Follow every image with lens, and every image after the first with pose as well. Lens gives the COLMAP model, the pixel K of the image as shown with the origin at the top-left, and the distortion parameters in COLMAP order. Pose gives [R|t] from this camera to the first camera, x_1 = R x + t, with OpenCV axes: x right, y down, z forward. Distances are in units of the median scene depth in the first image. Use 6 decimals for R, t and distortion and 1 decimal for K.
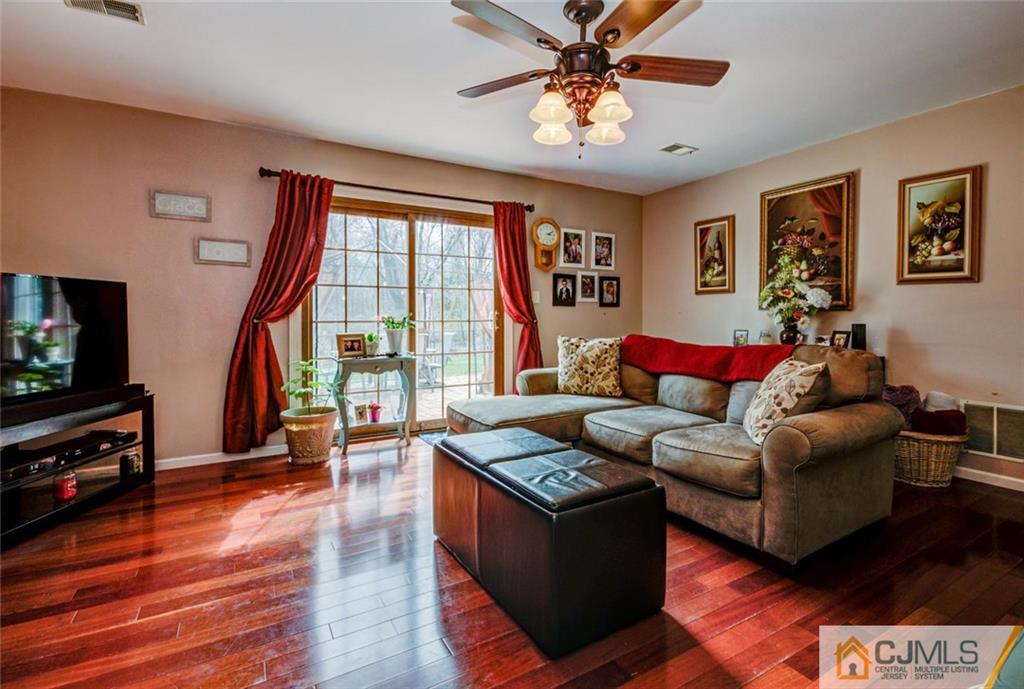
lens RADIAL K [[474.1, 0, 512.8], [0, 474.1, 319.5], [0, 0, 1]] dist [0.000329, 0.000000]
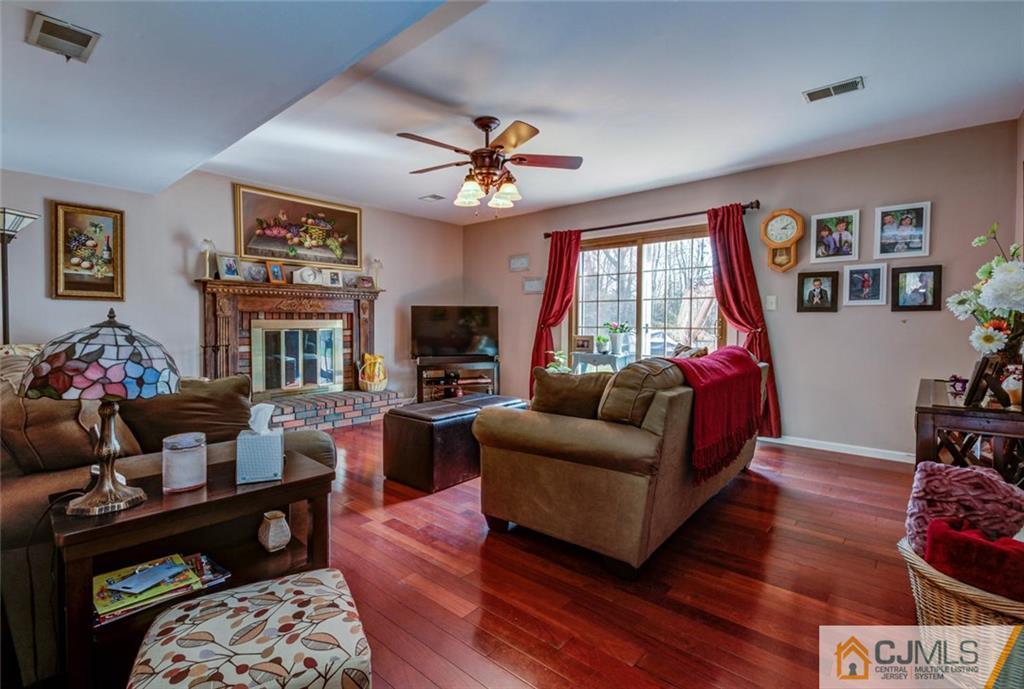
lens RADIAL K [[479.5, 0, 512.0], [0, 479.5, 344.5], [0, 0, 1]] dist [0.001743, 0.000252]
pose [[0.319352, 0.041322, -0.946735, 0.731639], [-0.013573, 0.999146, 0.039032, 0.002237], [0.947539, 0.000385, 0.319640, 0.254123]]
